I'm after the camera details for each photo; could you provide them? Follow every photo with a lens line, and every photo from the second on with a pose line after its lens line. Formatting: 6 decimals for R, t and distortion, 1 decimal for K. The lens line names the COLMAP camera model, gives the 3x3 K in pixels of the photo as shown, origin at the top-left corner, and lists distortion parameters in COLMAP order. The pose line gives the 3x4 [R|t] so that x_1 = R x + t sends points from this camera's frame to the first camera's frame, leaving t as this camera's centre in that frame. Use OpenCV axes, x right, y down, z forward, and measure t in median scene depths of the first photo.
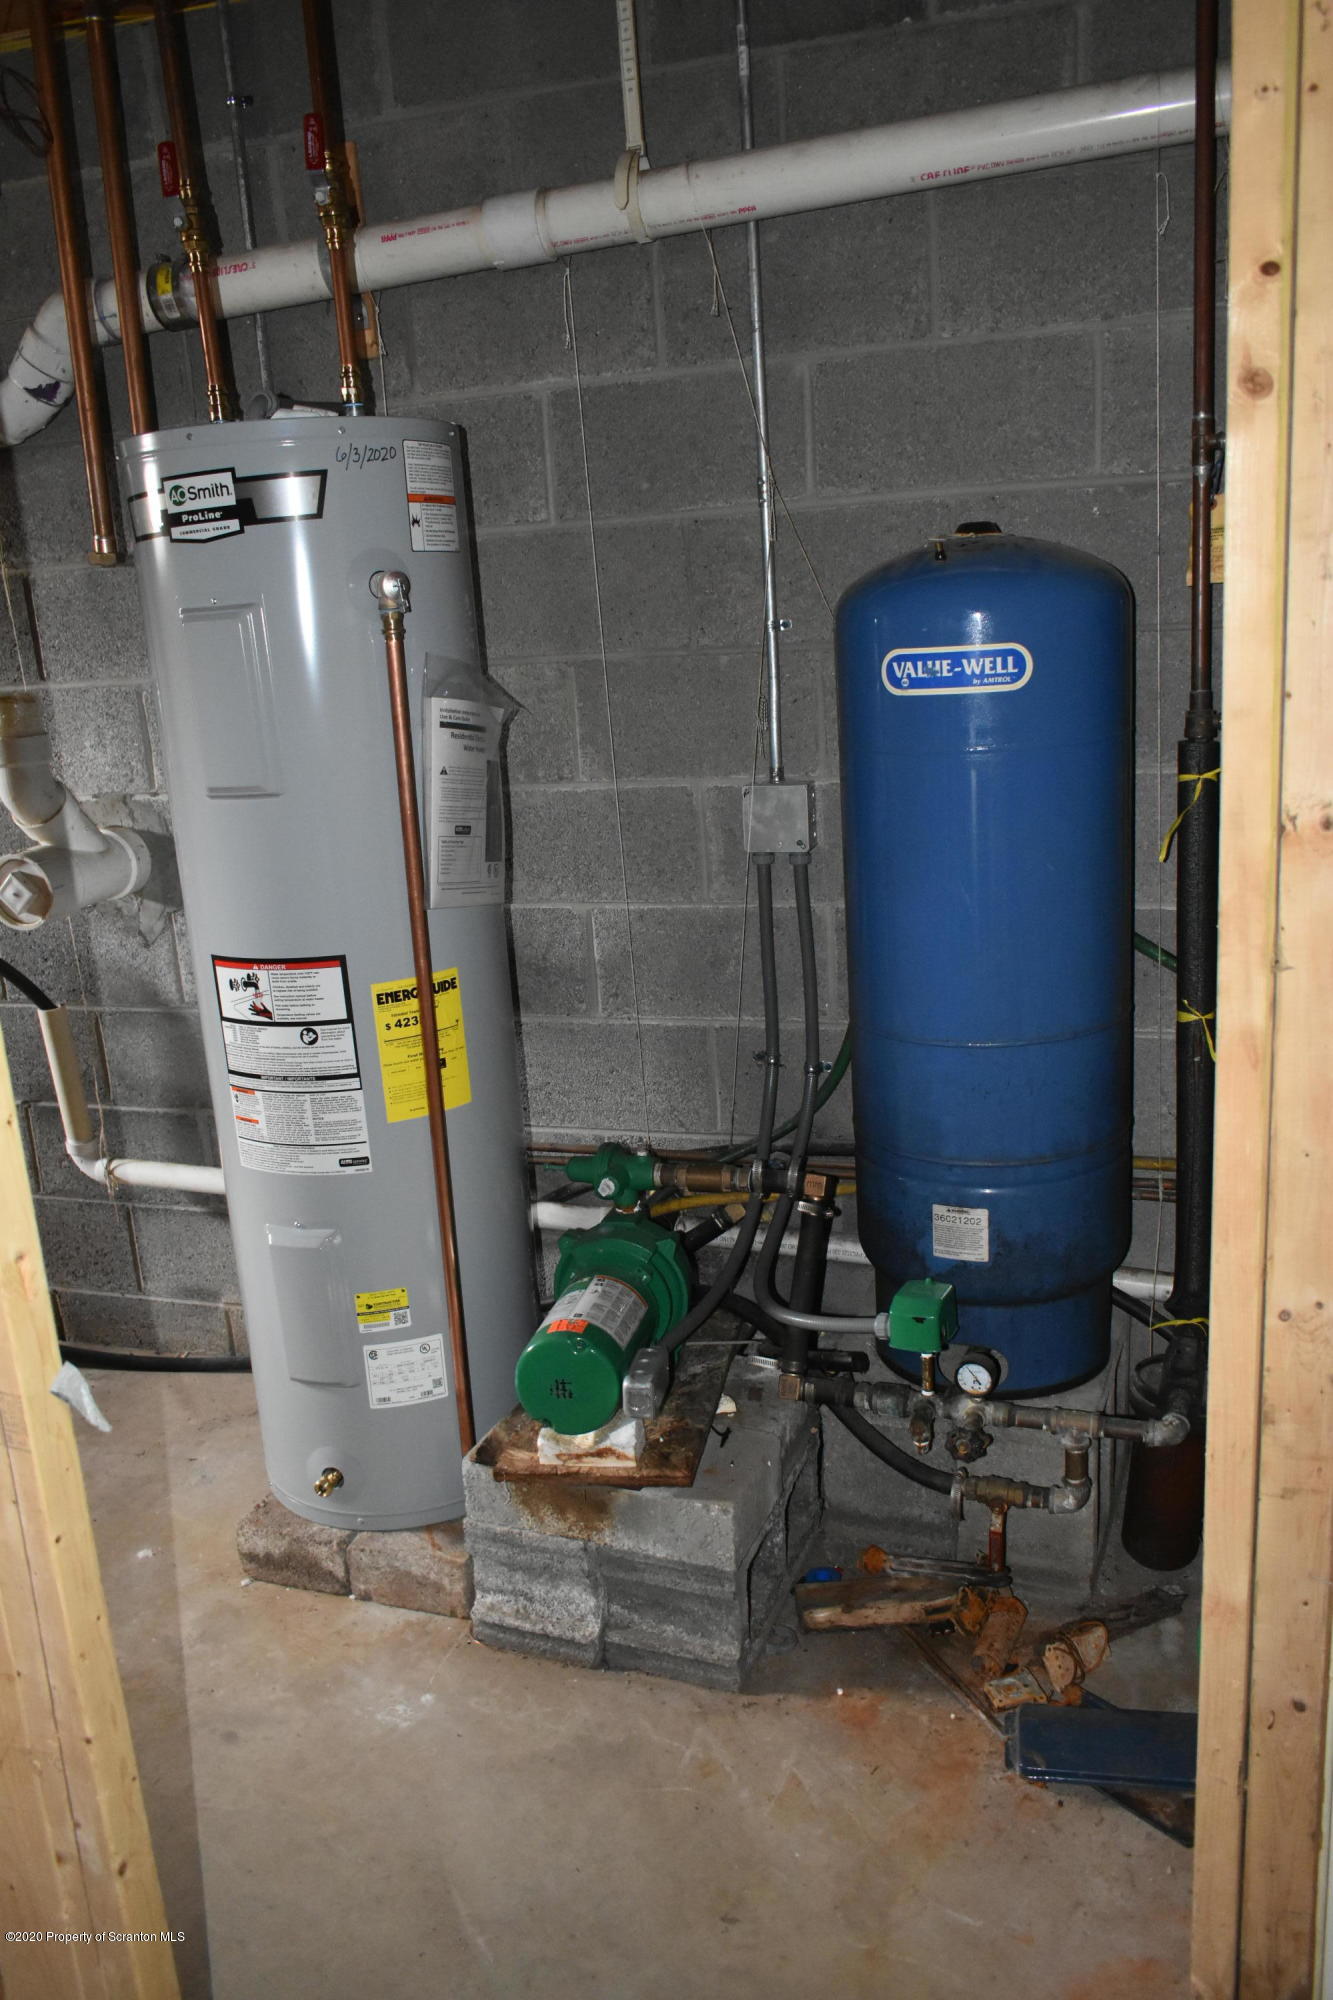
lens RADIAL K [[1541.3, 0, 671.5], [0, 1541.3, 995.4], [0, 0, 1]] dist [-0.012035, 0.001319]
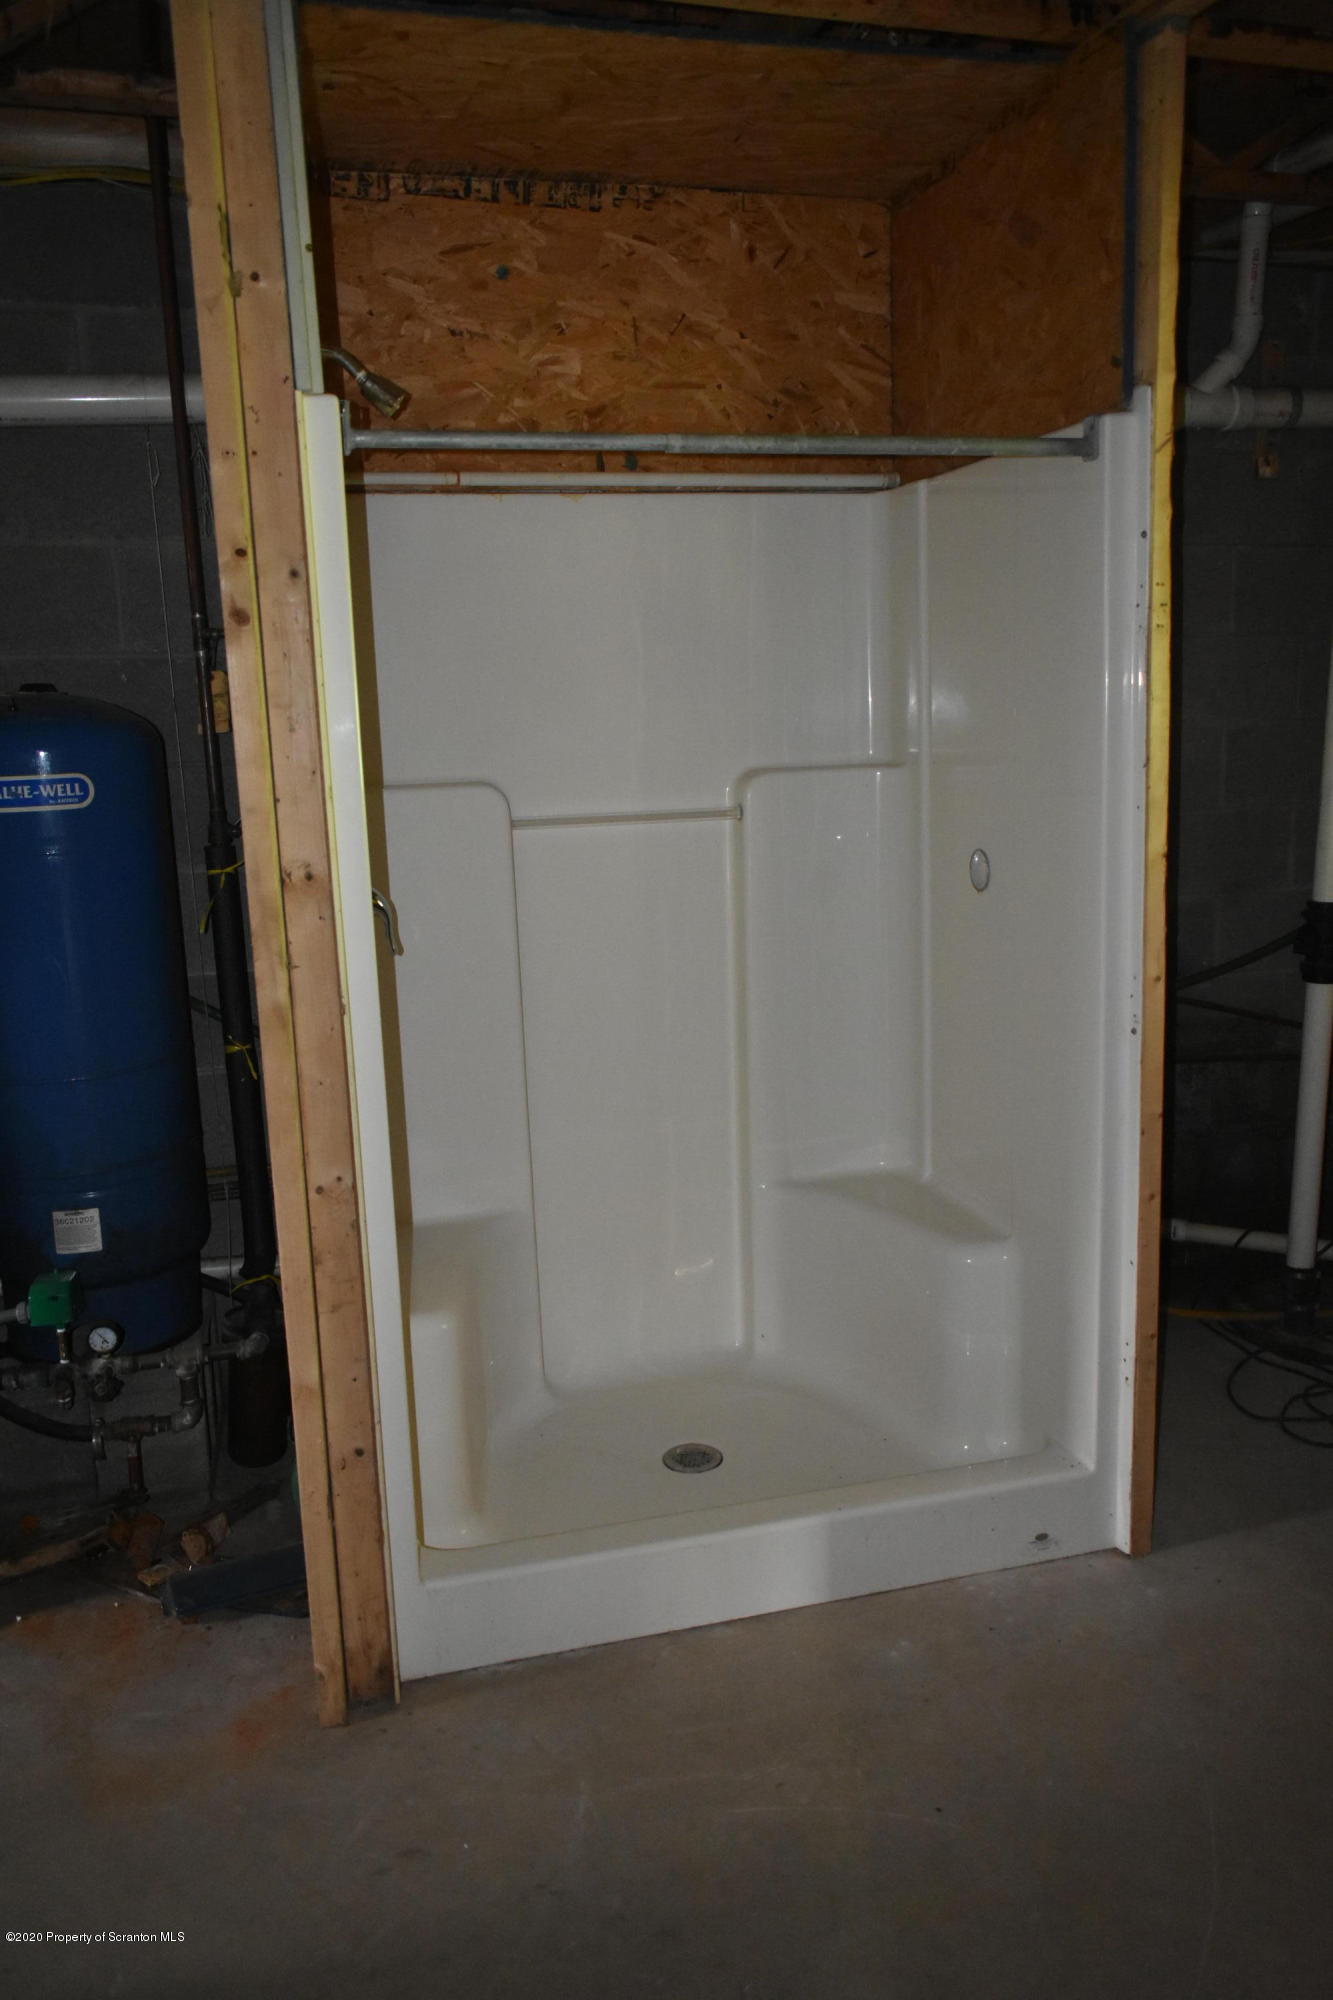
lens RADIAL K [[1541.3, 0, 668.7], [0, 1541.3, 998.3], [0, 0, 1]] dist [-0.012035, 0.001319]
pose [[0.813412, -0.072267, 0.577181, -0.136907], [0.124931, 0.990801, -0.052008, 0.092681], [-0.568113, 0.114411, 0.814958, -0.338459]]
